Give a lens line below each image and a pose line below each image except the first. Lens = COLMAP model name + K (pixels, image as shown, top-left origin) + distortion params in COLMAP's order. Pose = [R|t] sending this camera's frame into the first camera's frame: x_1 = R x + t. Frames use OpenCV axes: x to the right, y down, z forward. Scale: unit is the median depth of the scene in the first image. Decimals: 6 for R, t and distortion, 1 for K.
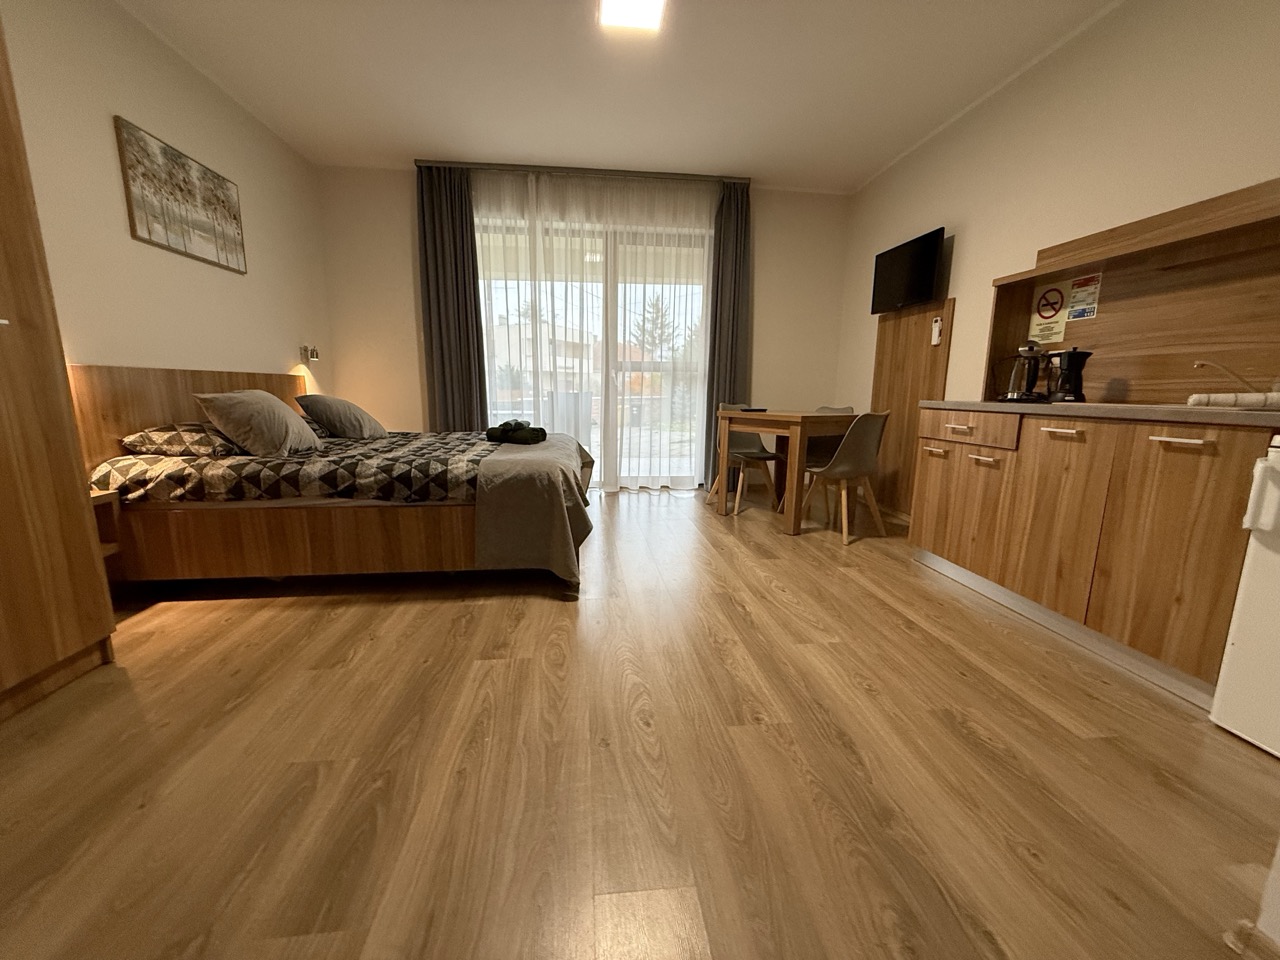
lens RADIAL K [[511.1, 0, 640.0], [0, 511.1, 480.0], [0, 0, 1]] dist [-0.000771, -0.000068]
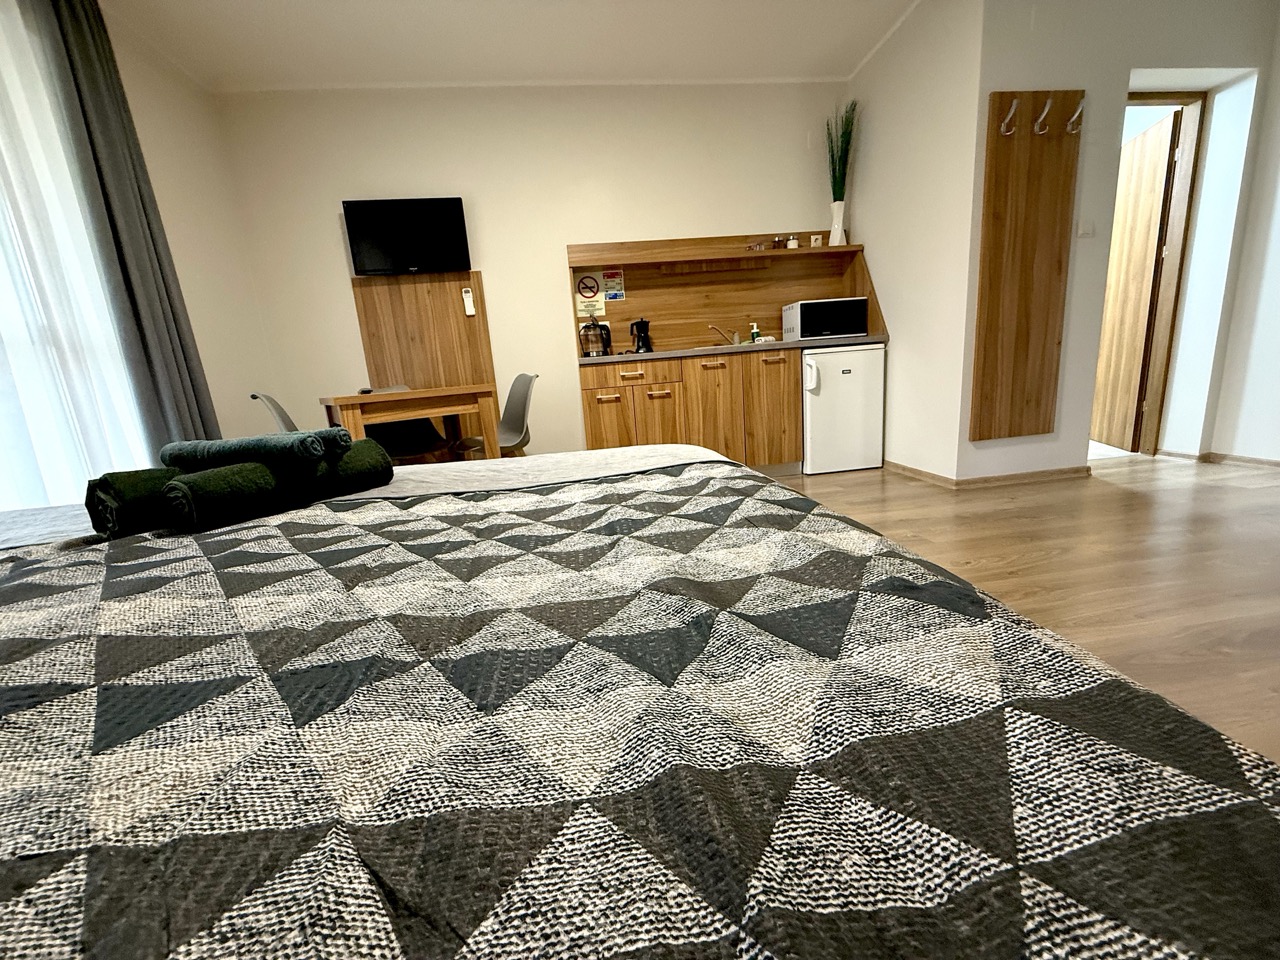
lens RADIAL K [[511.1, 0, 640.0], [0, 511.1, 480.0], [0, 0, 1]] dist [-0.000771, -0.000068]
pose [[-0.019511, -0.222715, 0.974688, -0.714872], [0.251522, 0.942428, 0.220379, -0.132909], [-0.967655, 0.249456, 0.037630, 1.016246]]
